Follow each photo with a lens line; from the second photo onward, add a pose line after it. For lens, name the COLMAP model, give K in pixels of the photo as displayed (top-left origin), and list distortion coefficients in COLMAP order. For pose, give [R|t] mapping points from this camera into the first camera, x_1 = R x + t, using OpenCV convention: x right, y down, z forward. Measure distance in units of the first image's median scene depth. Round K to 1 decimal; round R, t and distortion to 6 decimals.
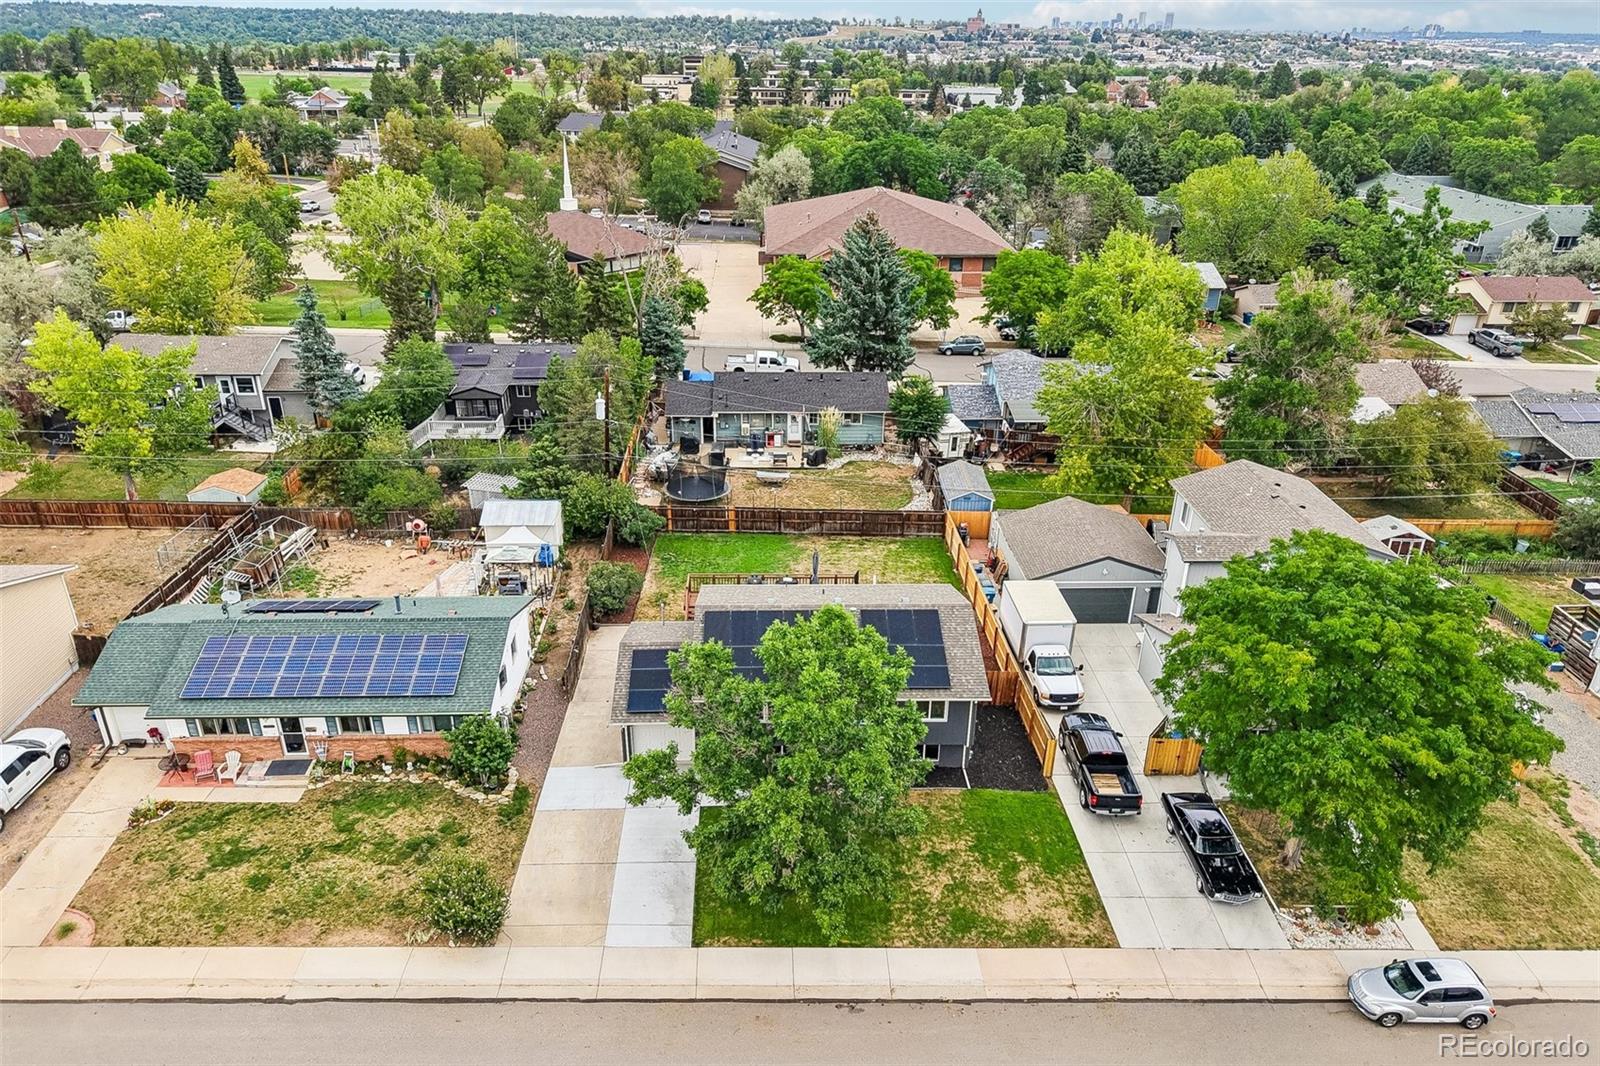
lens RADIAL K [[1081.2, 0, 797.1], [0, 1081.2, 532.7], [0, 0, 1]] dist [0.013301, -0.004970]
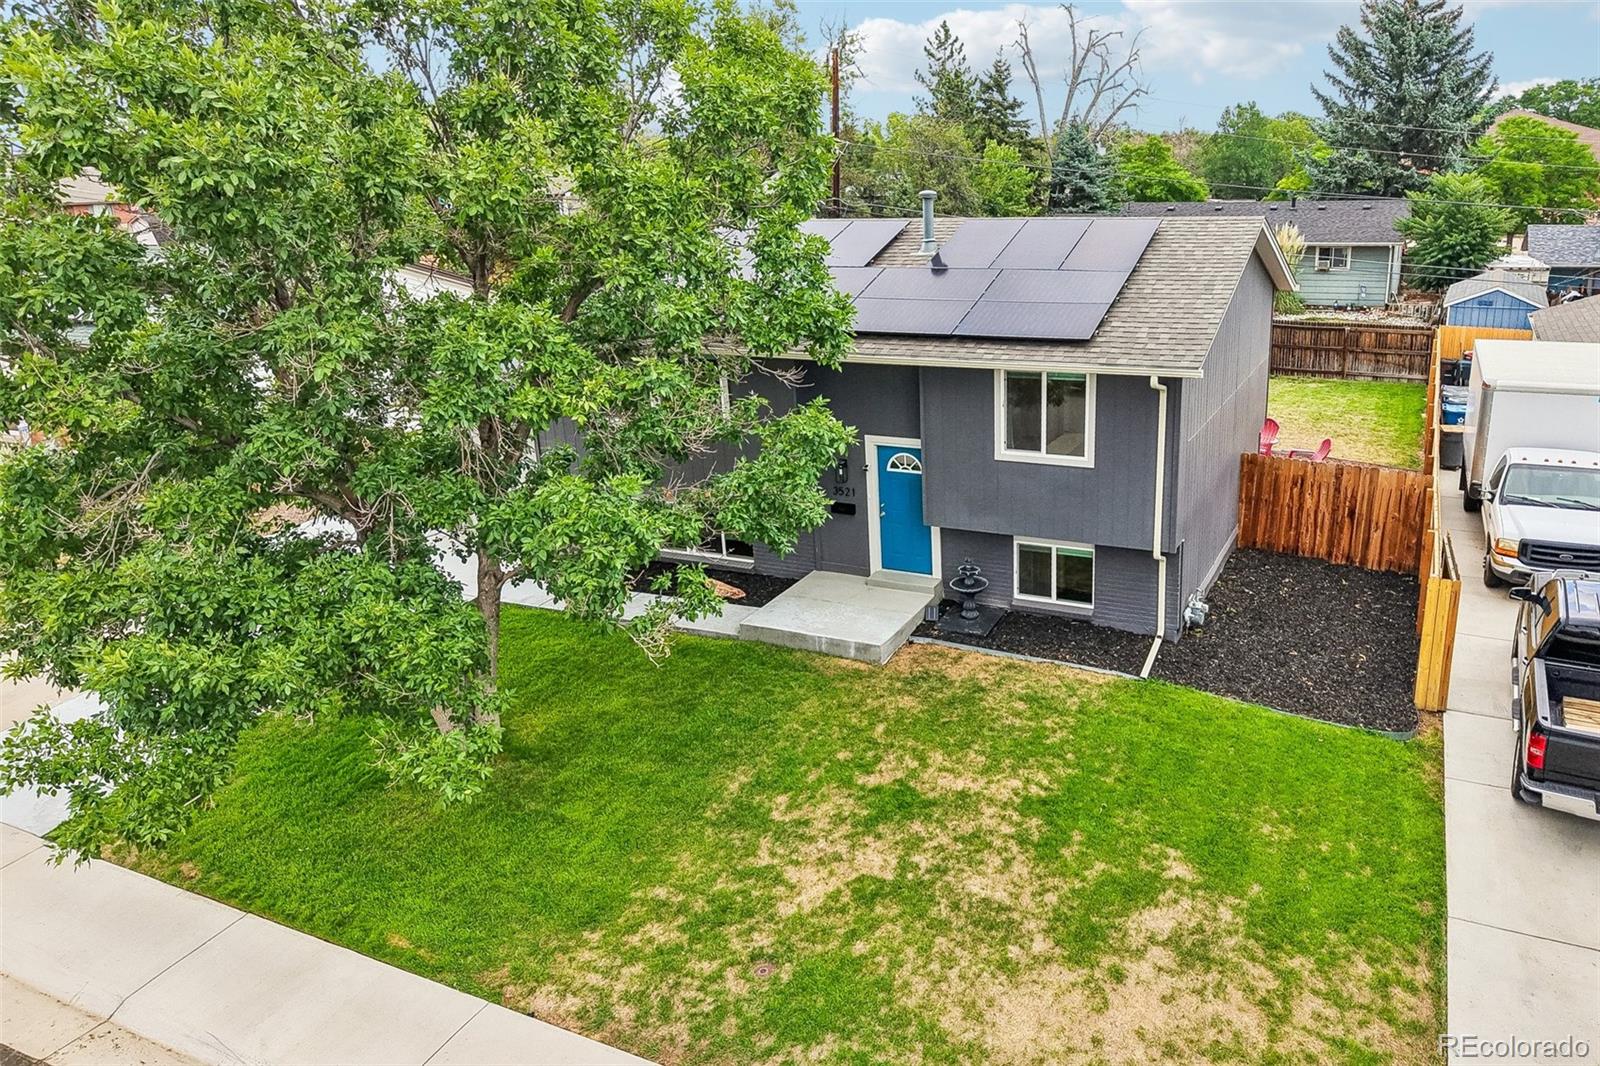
lens RADIAL K [[1153.2, 0, 925.0], [0, 1153.2, 532.9], [0, 0, 1]] dist [0.002161, -0.002099]
pose [[0.898829, 0.098508, -0.427086, 0.173449], [-0.147680, 0.985505, -0.083493, 0.164267], [0.412671, 0.138118, 0.900348, 0.458863]]
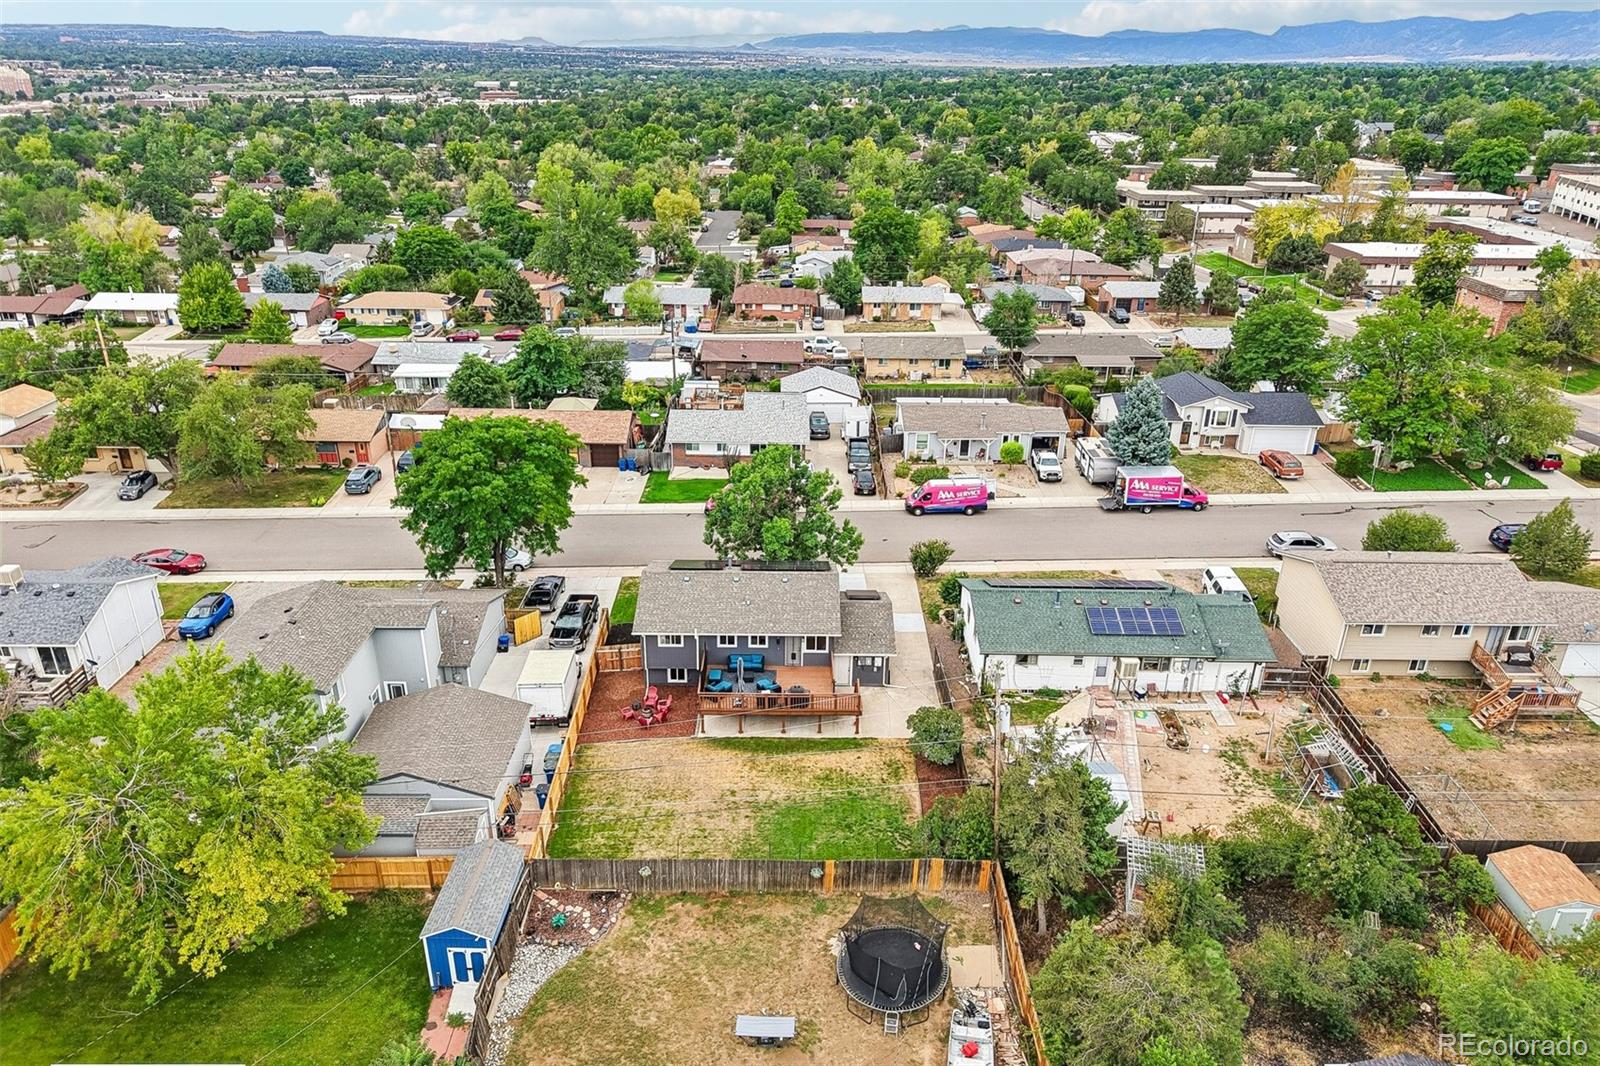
lens RADIAL K [[1065.7, 0, 800.0], [0, 1065.7, 533.0], [0, 0, 1]] dist [0.042450, -0.033783]
pose [[-0.999216, -0.036341, 0.015692, -0.046715], [-0.012261, 0.661076, 0.750218, -0.743440], [-0.037638, 0.749438, -0.661004, 1.381917]]
